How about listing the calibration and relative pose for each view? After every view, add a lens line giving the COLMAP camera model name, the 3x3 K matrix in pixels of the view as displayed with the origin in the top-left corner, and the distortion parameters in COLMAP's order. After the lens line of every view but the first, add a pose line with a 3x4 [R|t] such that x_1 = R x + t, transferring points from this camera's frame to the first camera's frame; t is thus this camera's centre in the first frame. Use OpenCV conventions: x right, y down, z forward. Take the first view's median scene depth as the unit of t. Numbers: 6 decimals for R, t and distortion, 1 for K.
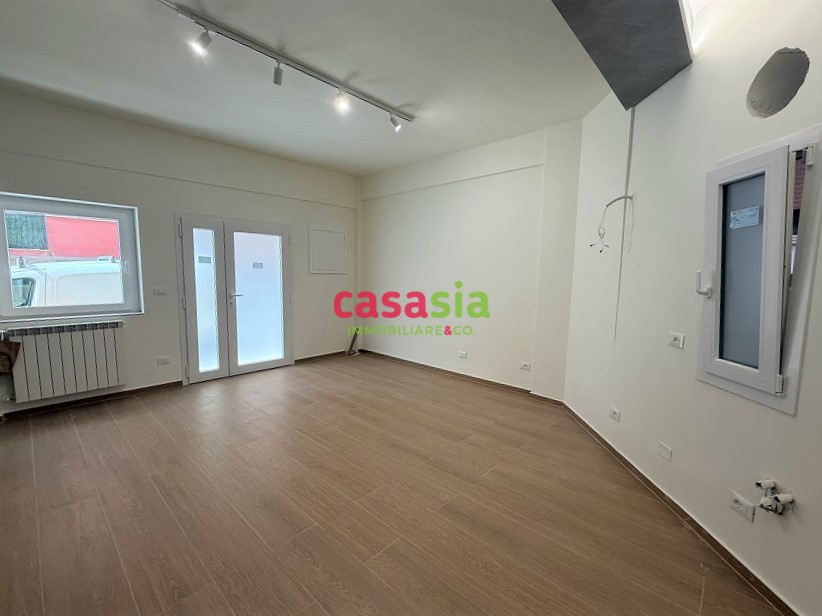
lens RADIAL K [[331.8, 0, 411.1], [0, 331.8, 304.7], [0, 0, 1]] dist [-0.000822, -0.000130]
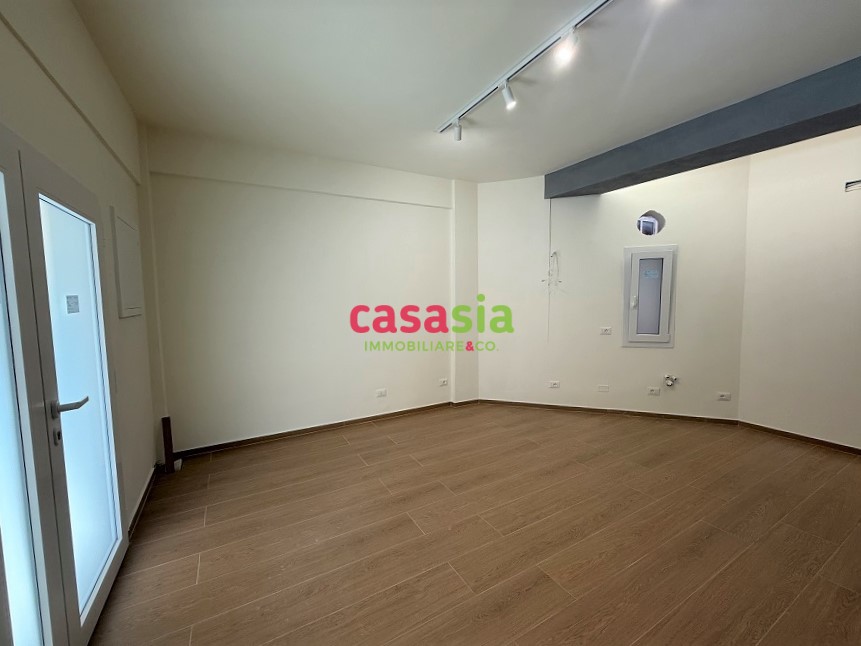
lens RADIAL K [[339.8, 0, 427.7], [0, 339.8, 323.2], [0, 0, 1]] dist [0.002025, -0.000270]
pose [[0.362402, -0.095545, 0.927112, -0.954518], [0.112800, 0.991916, 0.058131, -0.115453], [-0.925171, 0.083511, 0.370250, 0.790893]]
